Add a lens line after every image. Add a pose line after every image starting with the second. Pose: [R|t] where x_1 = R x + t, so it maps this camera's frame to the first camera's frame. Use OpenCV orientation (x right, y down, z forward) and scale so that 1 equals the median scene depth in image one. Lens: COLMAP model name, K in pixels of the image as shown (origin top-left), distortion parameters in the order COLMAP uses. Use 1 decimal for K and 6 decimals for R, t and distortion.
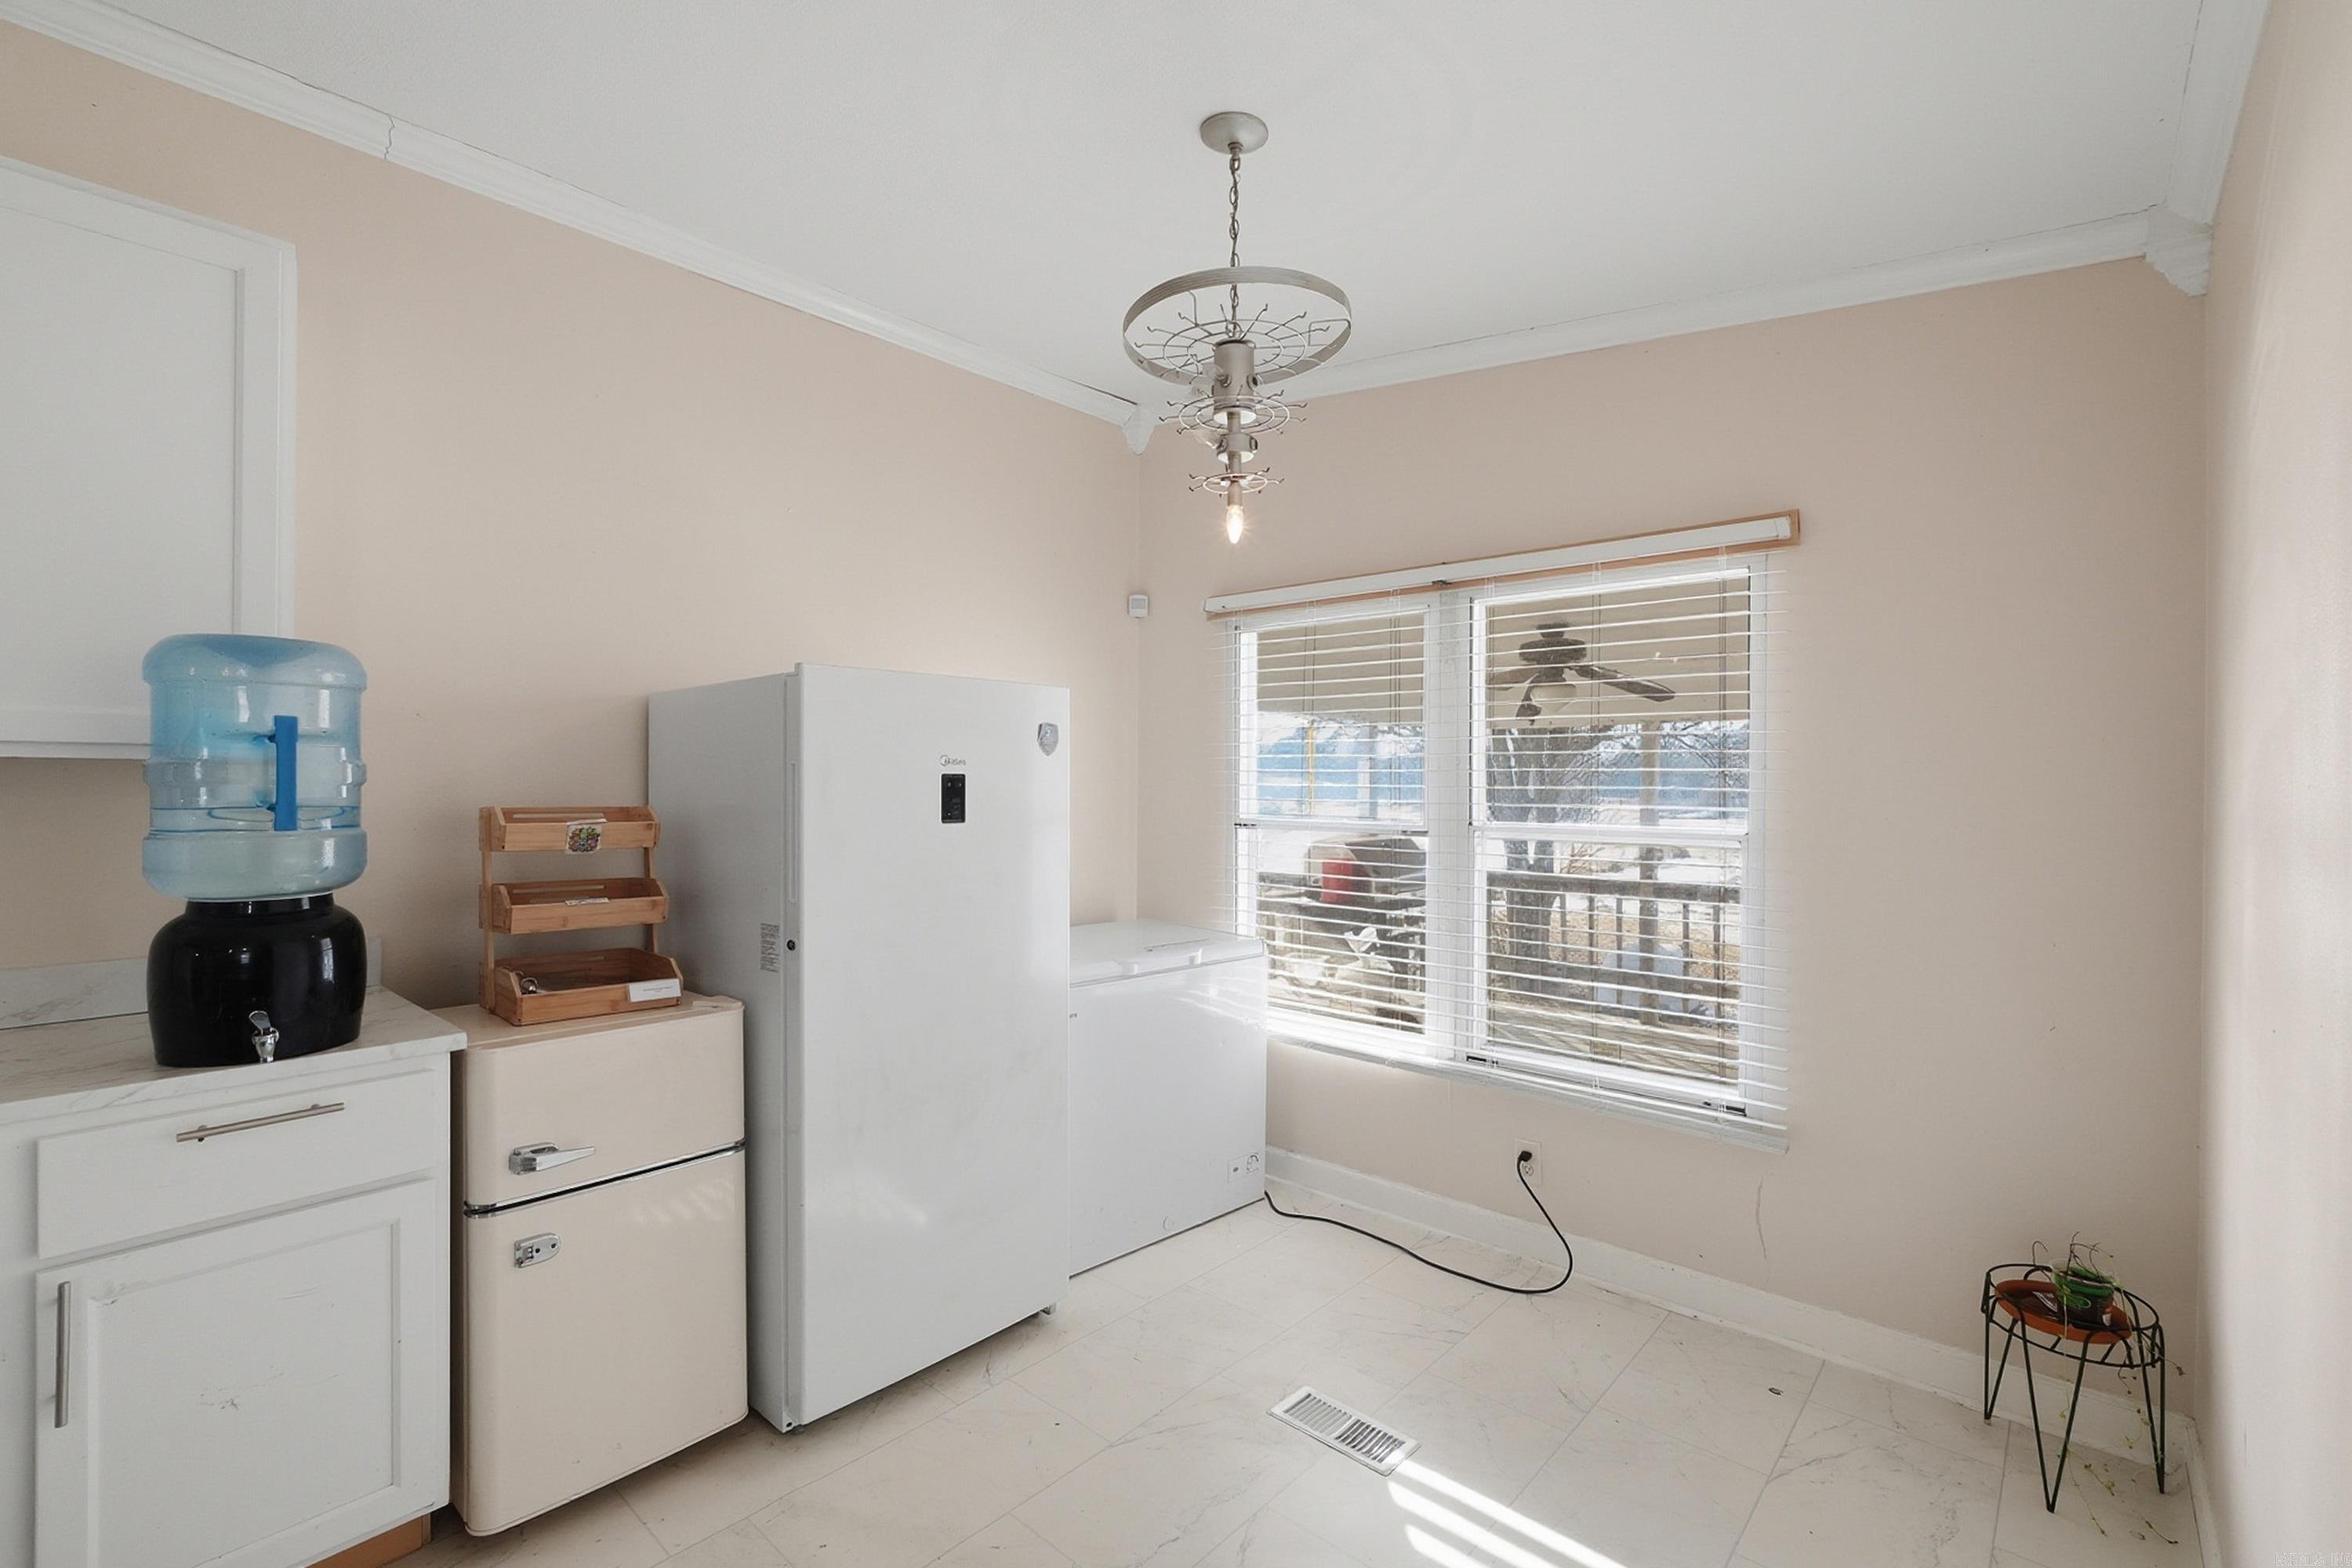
lens RADIAL K [[1016.0, 0, 1163.2], [0, 1016.0, 768.3], [0, 0, 1]] dist [-0.006883, 0.000279]
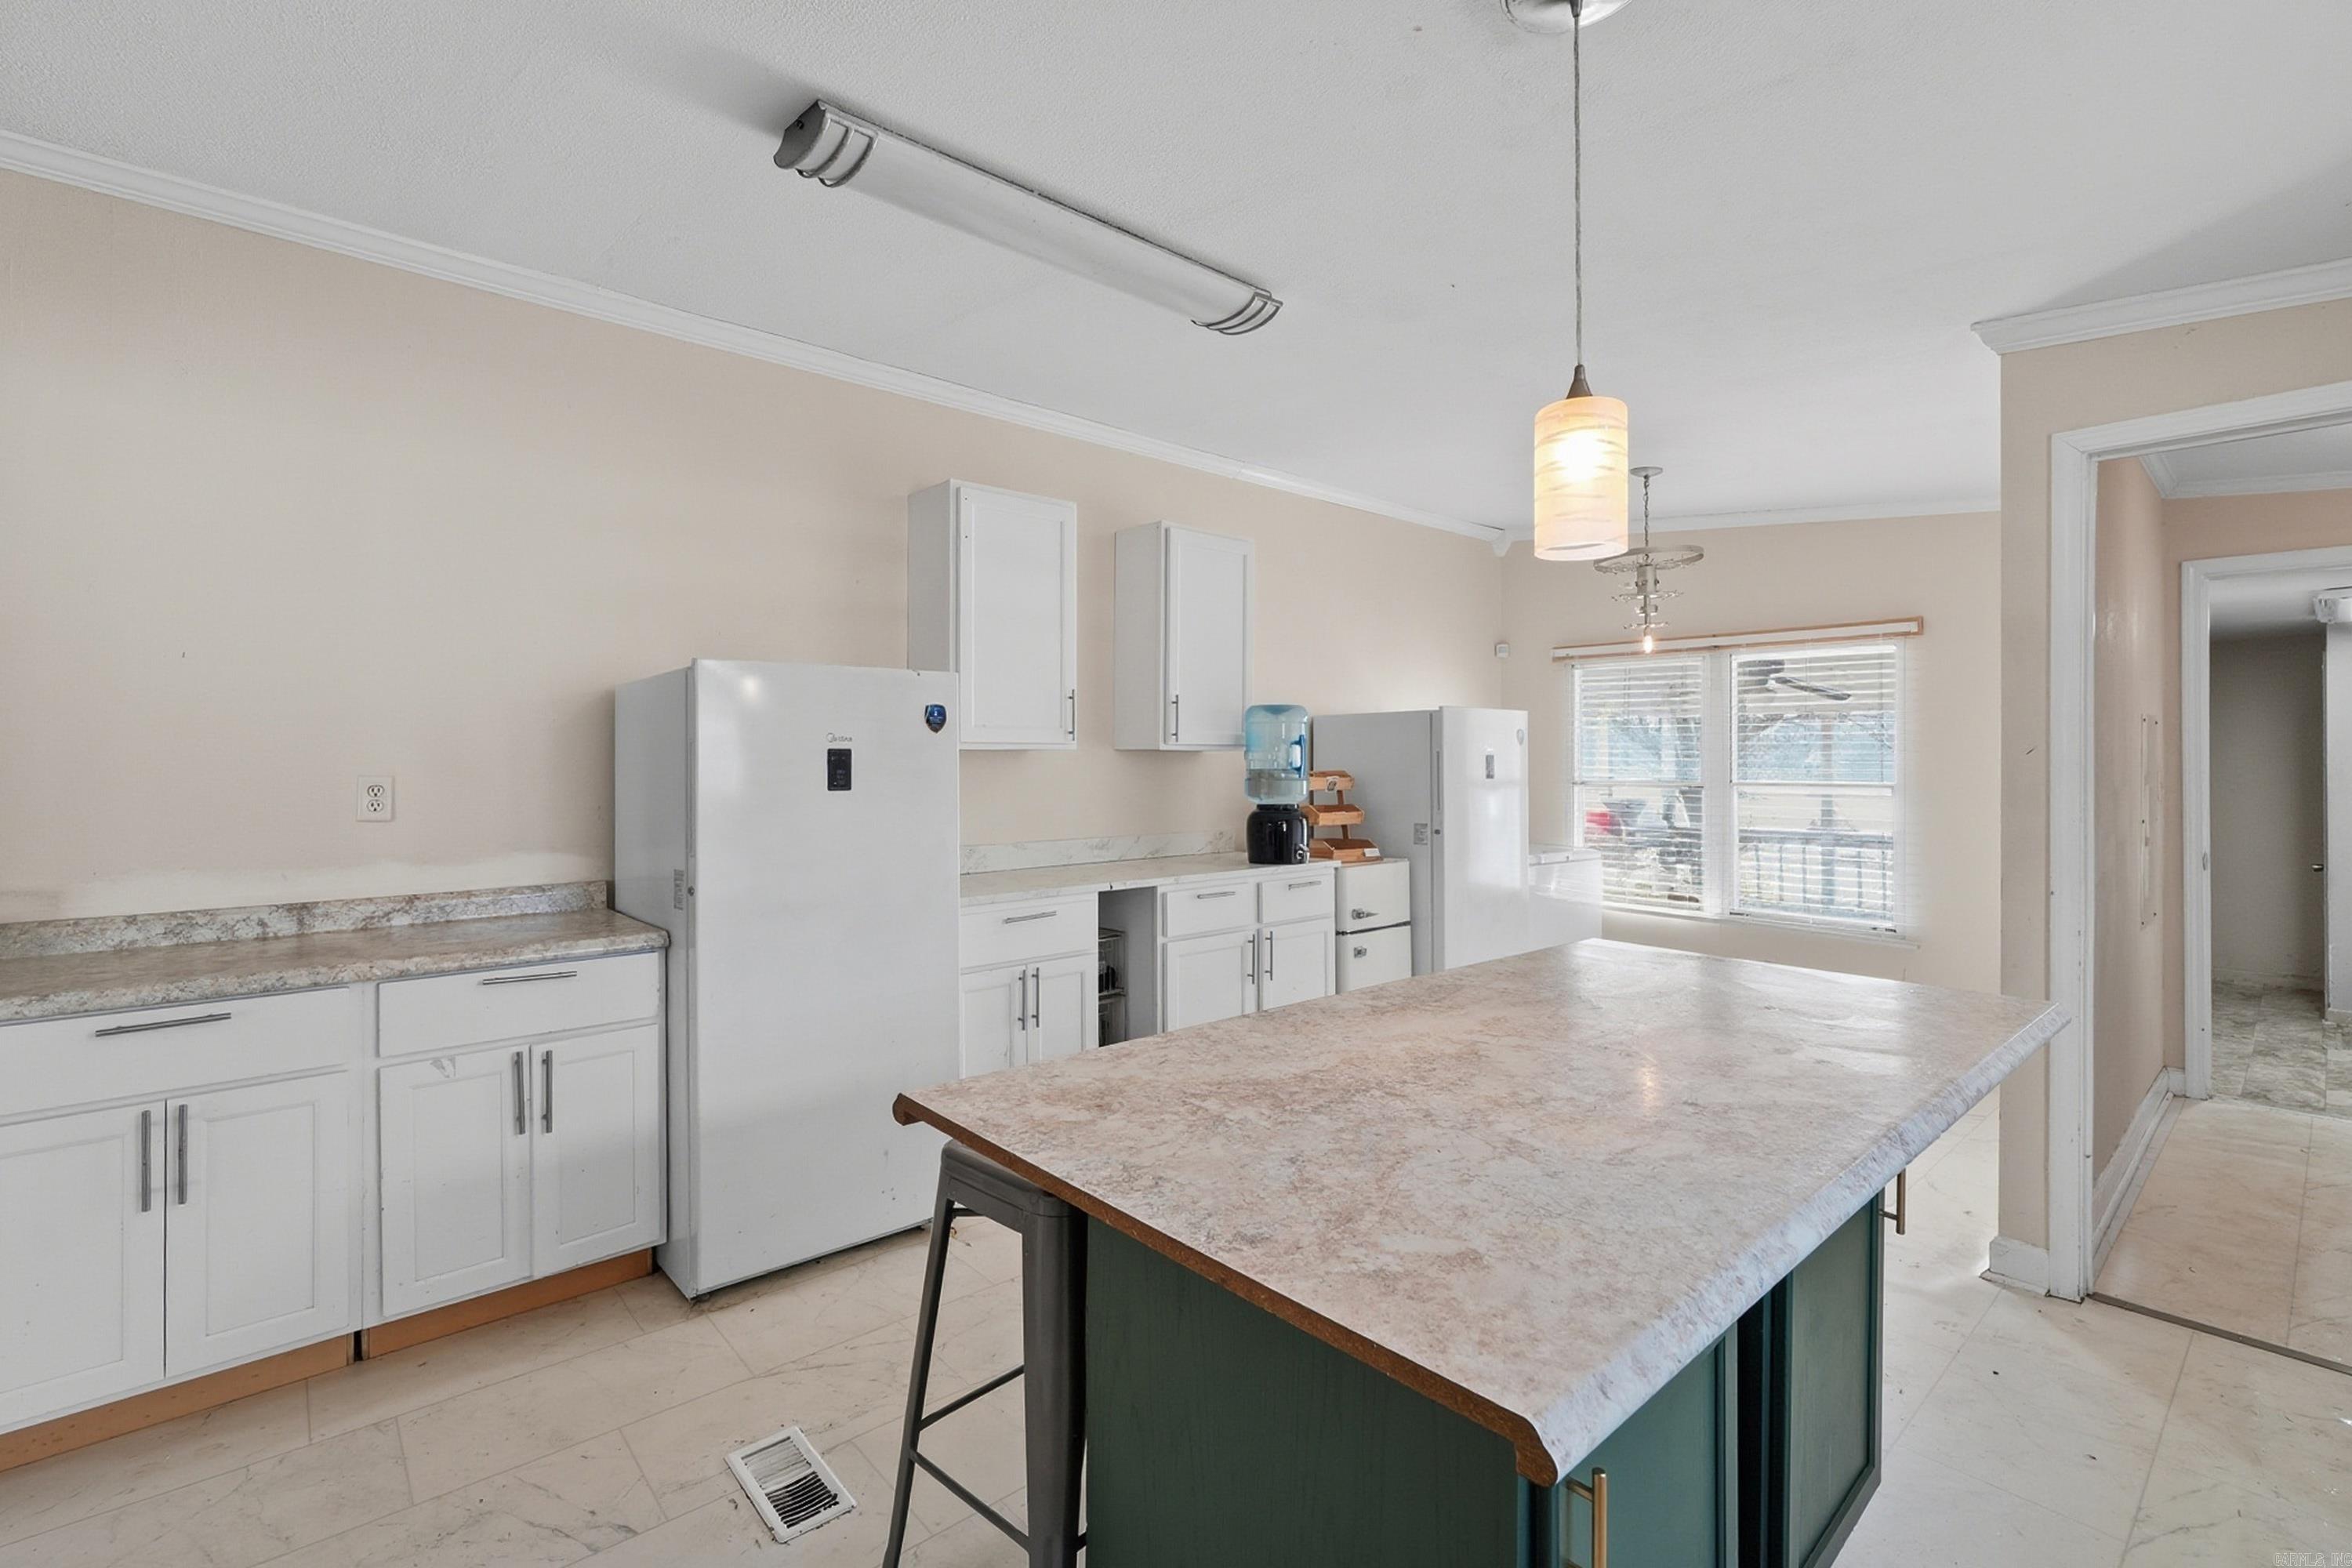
lens RADIAL K [[1012.9, 0, 1172.9], [0, 1012.9, 745.2], [0, 0, 1]] dist [-0.009300, -0.000037]
pose [[0.992869, -0.006689, -0.119025, -0.656880], [0.006446, 0.999976, -0.002422, -0.015615], [0.119039, 0.001638, 0.992888, -1.253107]]
